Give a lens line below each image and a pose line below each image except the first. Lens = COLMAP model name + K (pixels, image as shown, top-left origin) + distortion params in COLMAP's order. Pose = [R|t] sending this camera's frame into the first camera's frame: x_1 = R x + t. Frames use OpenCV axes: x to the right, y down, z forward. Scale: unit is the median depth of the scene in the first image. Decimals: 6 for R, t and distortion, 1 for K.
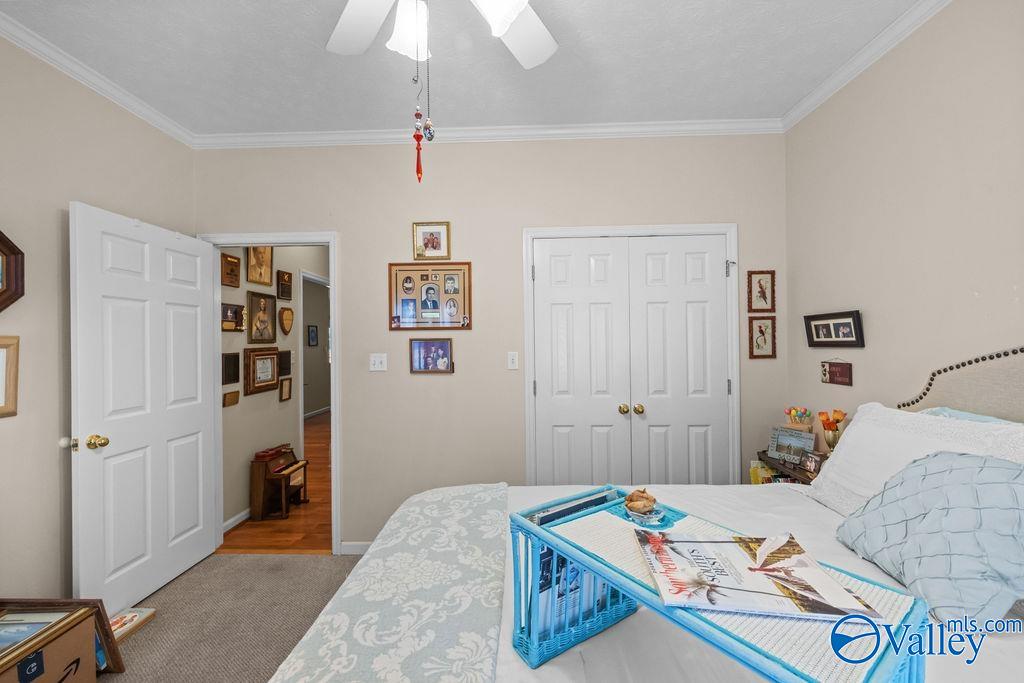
lens RADIAL K [[402.0, 0, 510.3], [0, 402.0, 340.7], [0, 0, 1]] dist [0.002690, -0.000869]
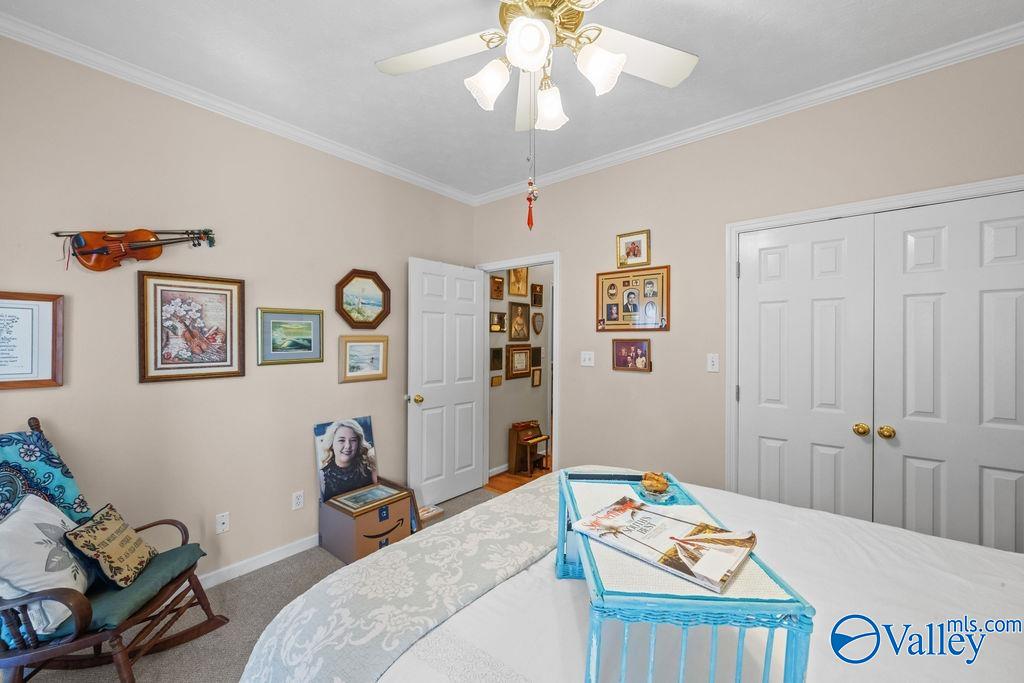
lens RADIAL K [[402.0, 0, 516.9], [0, 402.0, 339.9], [0, 0, 1]] dist [0.002690, -0.000869]
pose [[0.793393, 0.012518, -0.608581, 0.223030], [-0.010826, 0.999921, 0.006454, -0.006836], [0.608614, 0.001468, 0.793465, -0.056544]]
